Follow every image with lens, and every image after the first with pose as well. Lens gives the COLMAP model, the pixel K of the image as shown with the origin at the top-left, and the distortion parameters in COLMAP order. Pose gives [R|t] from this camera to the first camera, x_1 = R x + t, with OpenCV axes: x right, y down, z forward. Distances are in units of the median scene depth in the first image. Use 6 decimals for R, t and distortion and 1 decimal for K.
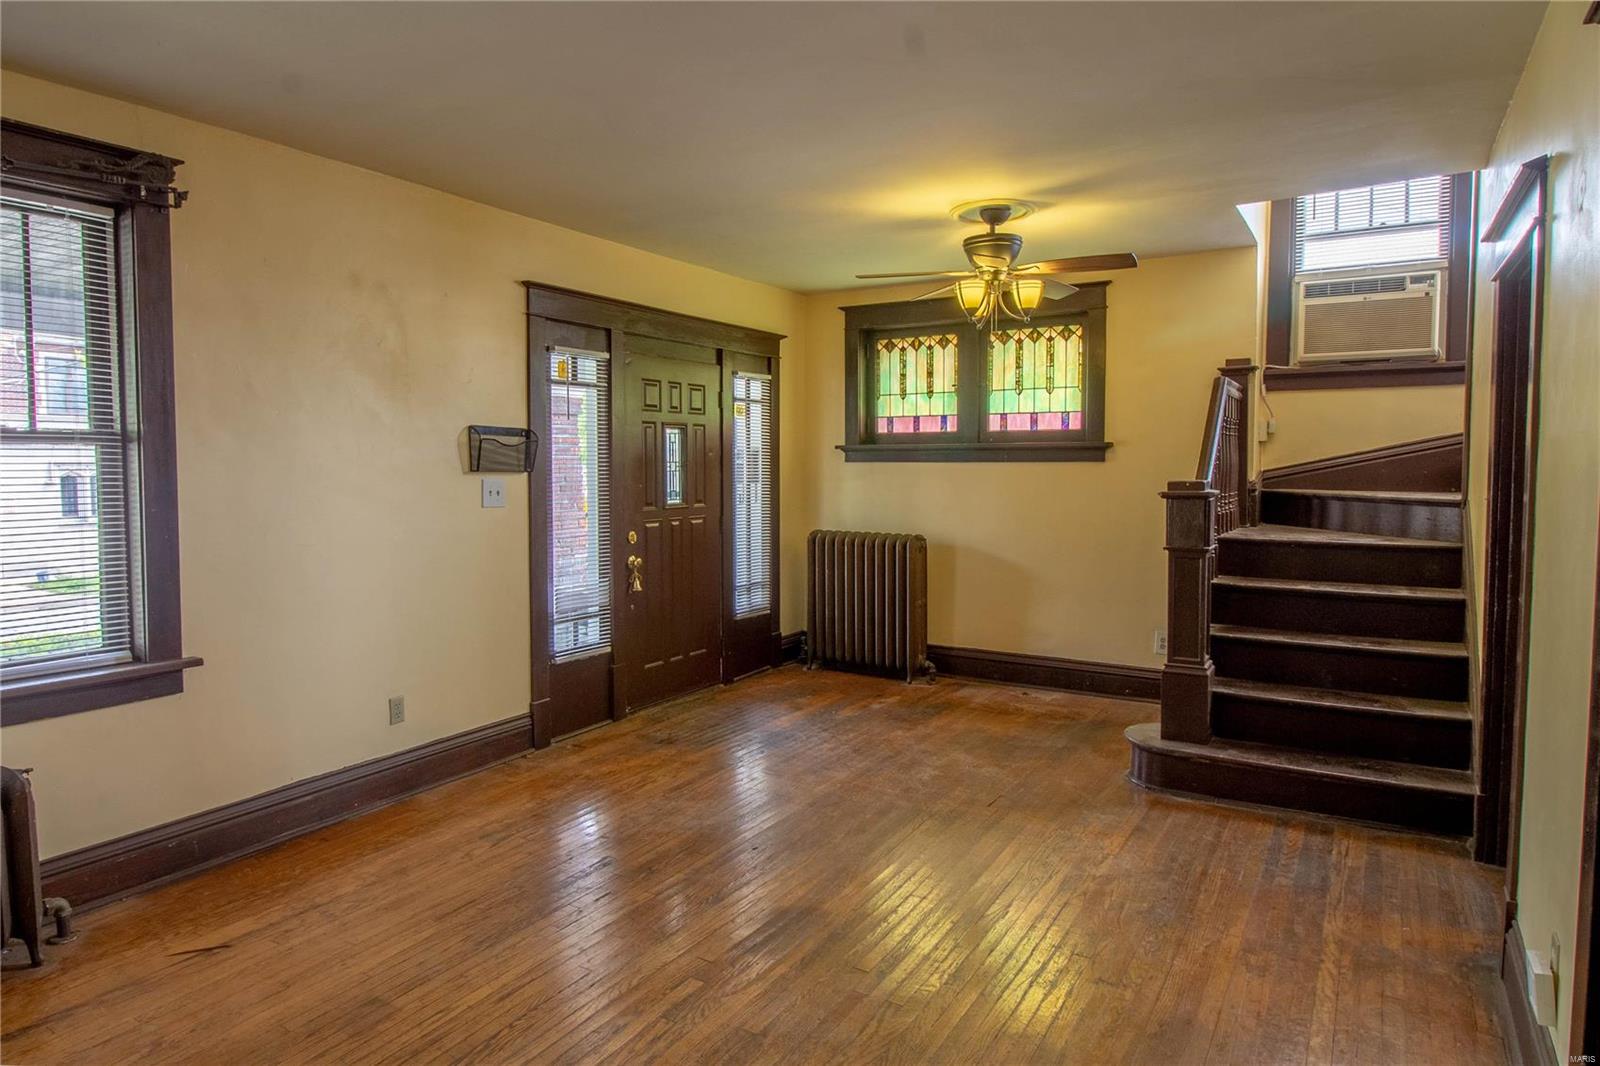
lens RADIAL K [[957.2, 0, 796.0], [0, 957.2, 531.6], [0, 0, 1]] dist [0.005043, -0.000238]
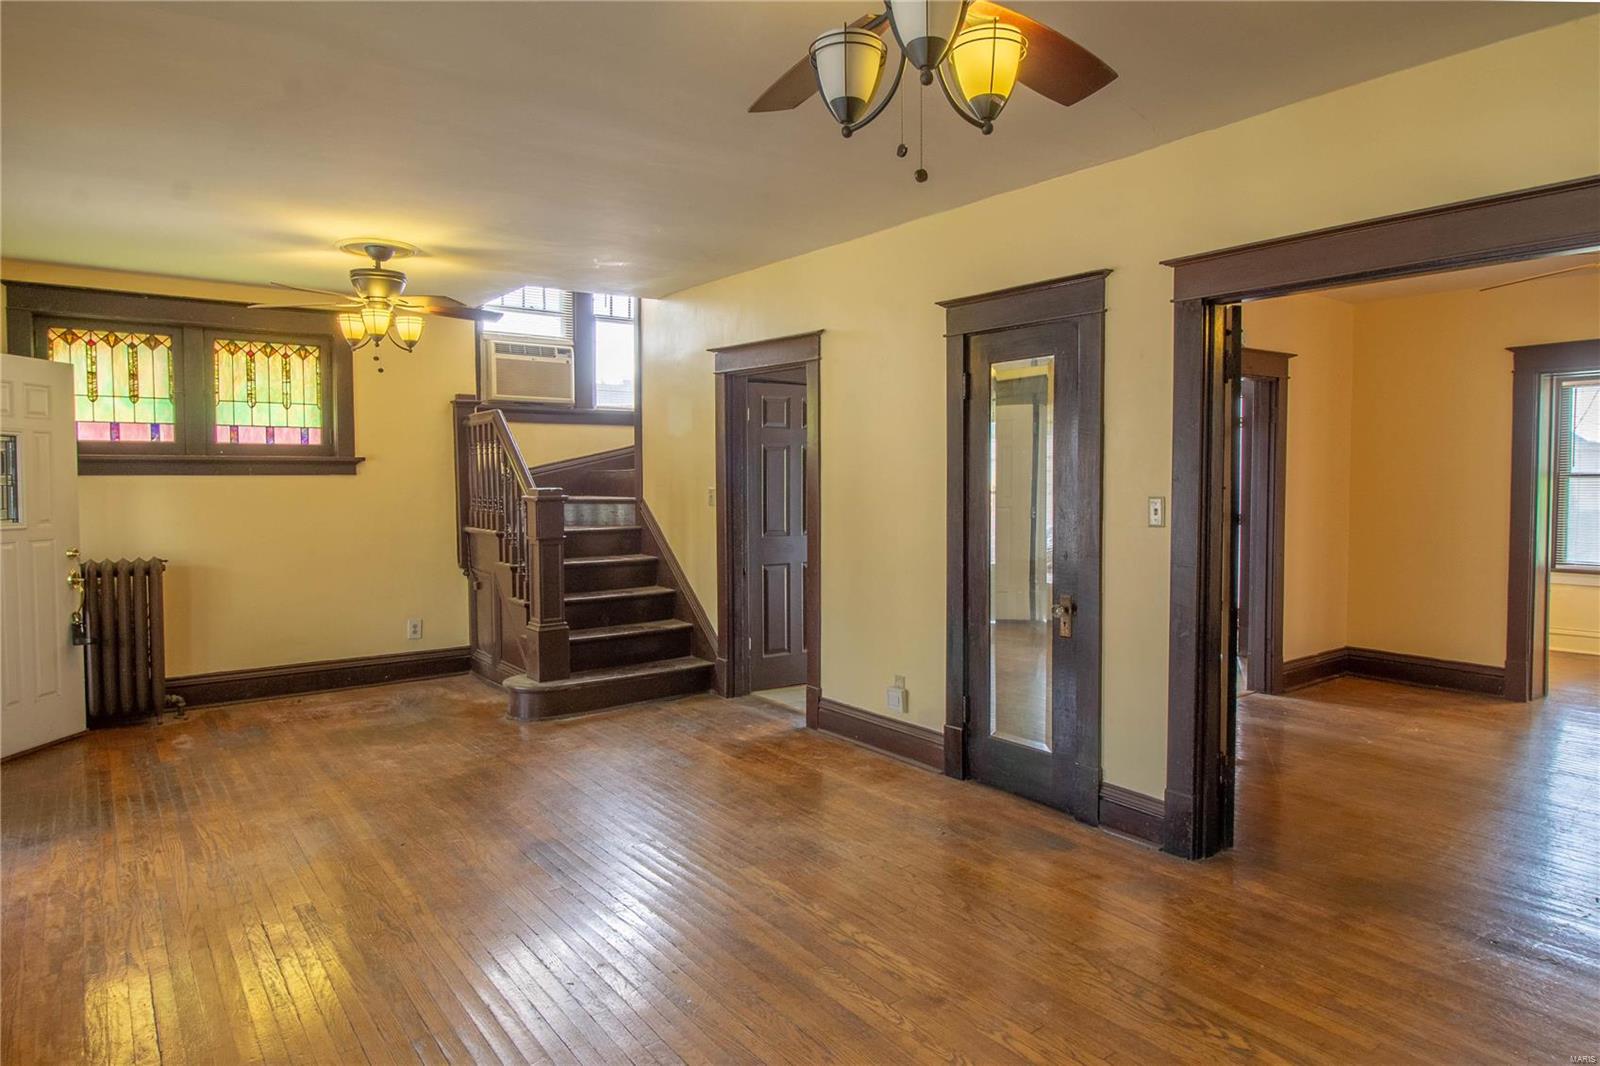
lens RADIAL K [[957.2, 0, 800.7], [0, 957.2, 519.3], [0, 0, 1]] dist [0.005043, -0.000238]
pose [[0.360225, -0.040556, 0.931983, -0.497089], [0.070462, 0.997383, 0.016167, -0.003411], [-0.930201, 0.059846, 0.362140, 0.119575]]
